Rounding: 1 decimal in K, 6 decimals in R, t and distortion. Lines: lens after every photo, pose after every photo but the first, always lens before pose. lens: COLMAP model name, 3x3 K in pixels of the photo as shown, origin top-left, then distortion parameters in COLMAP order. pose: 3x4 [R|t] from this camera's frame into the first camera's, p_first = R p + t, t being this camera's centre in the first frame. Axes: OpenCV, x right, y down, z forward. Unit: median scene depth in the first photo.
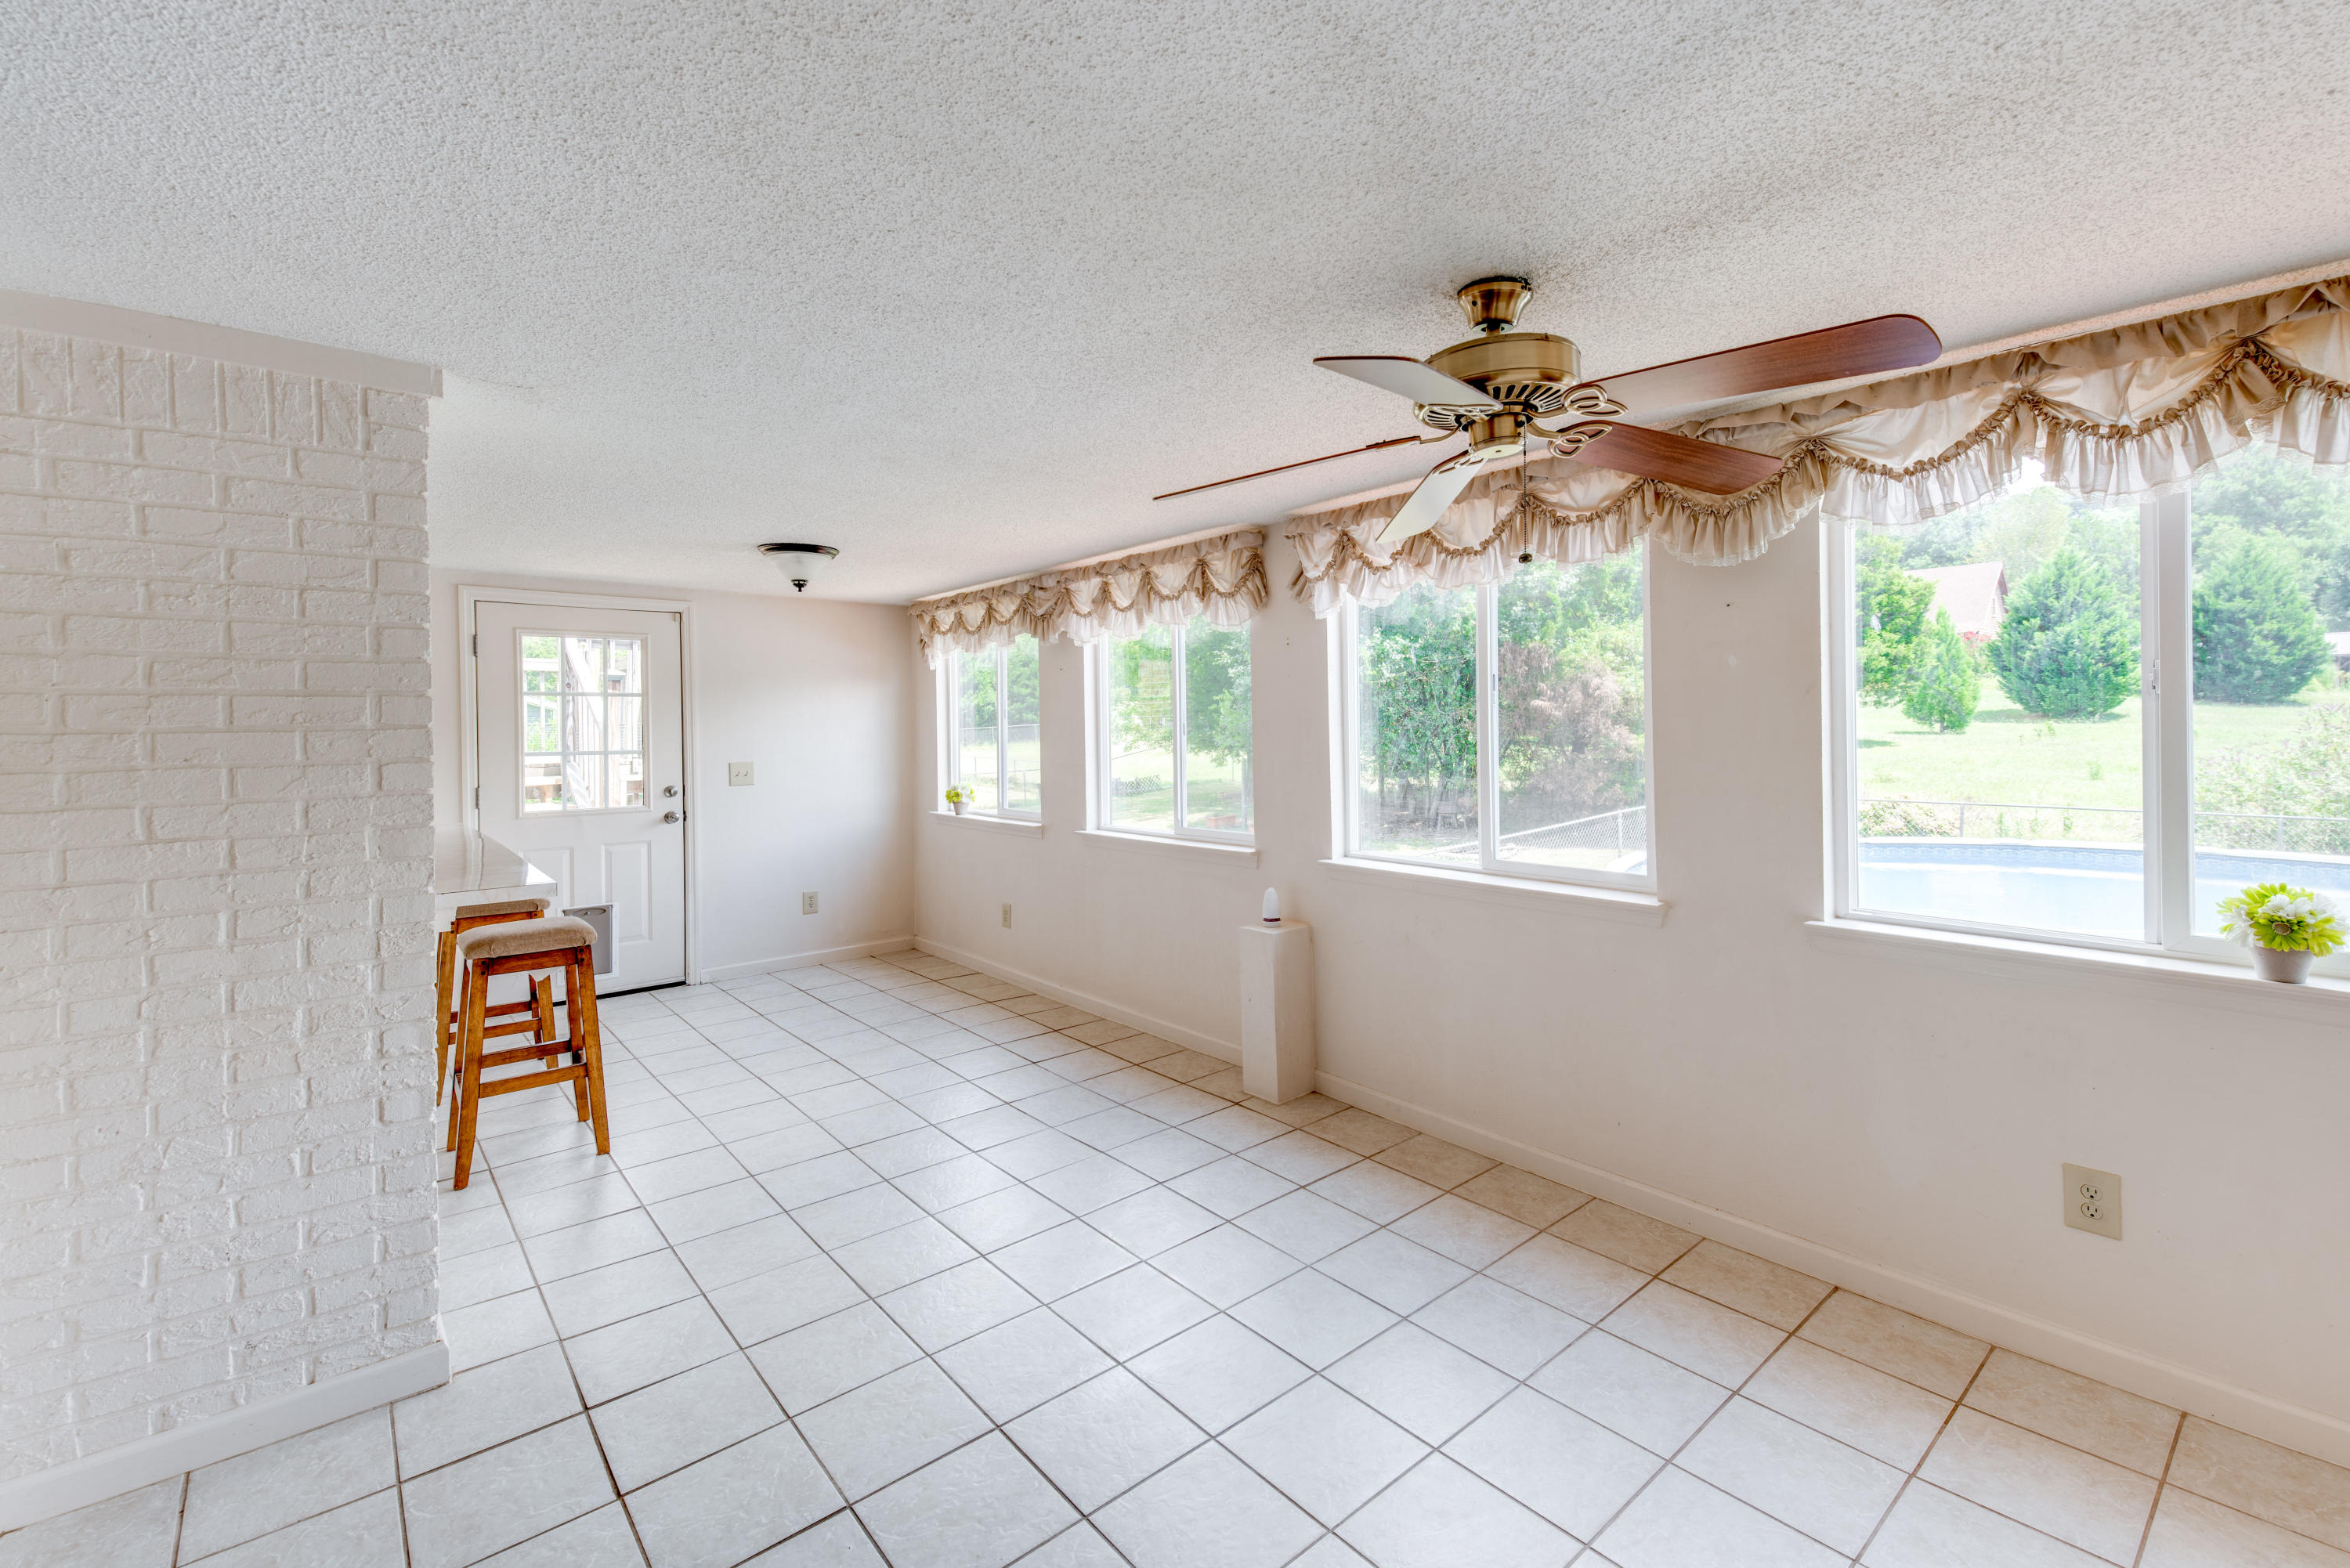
lens RADIAL K [[1027.4, 0, 1167.1], [0, 1027.4, 719.6], [0, 0, 1]] dist [0.045073, -0.020284]
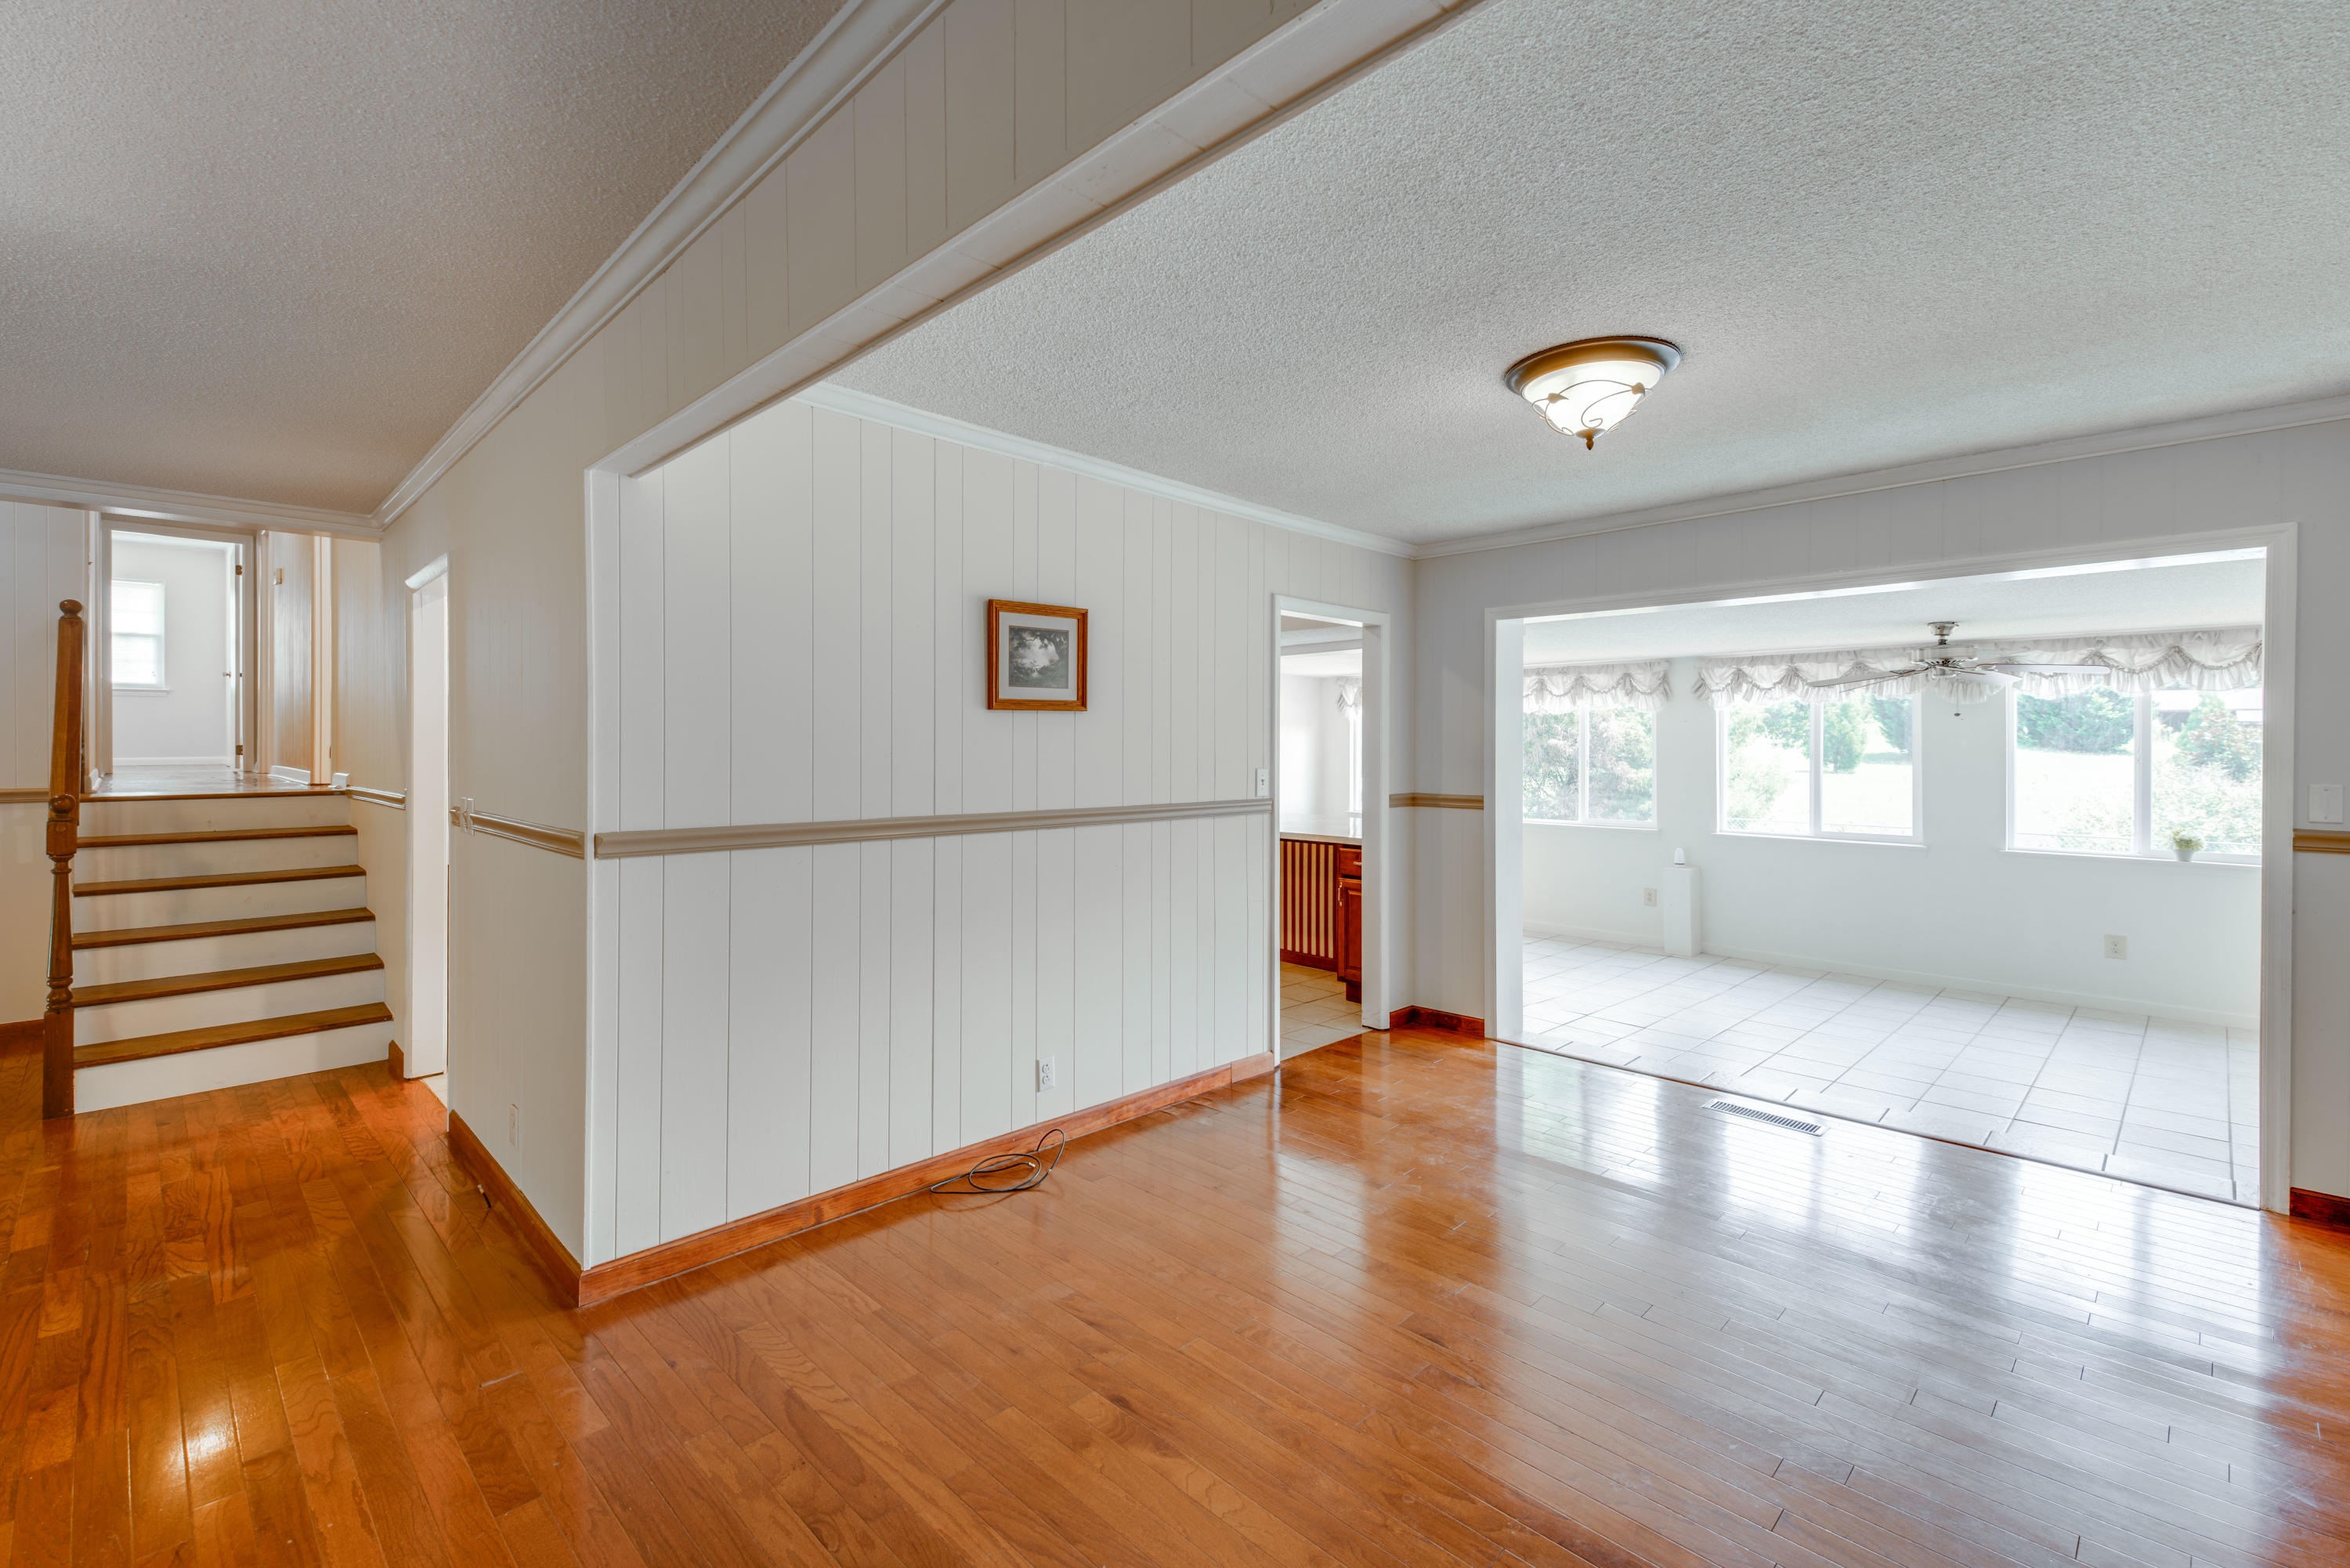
lens RADIAL K [[1023.1, 0, 1172.3], [0, 1023.1, 734.1], [0, 0, 1]] dist [0.045145, -0.018269]
pose [[0.996201, 0.021109, 0.084486, -1.395333], [-0.020140, 0.999721, -0.012308, -0.009429], [-0.084722, 0.010560, 0.996349, -1.170403]]
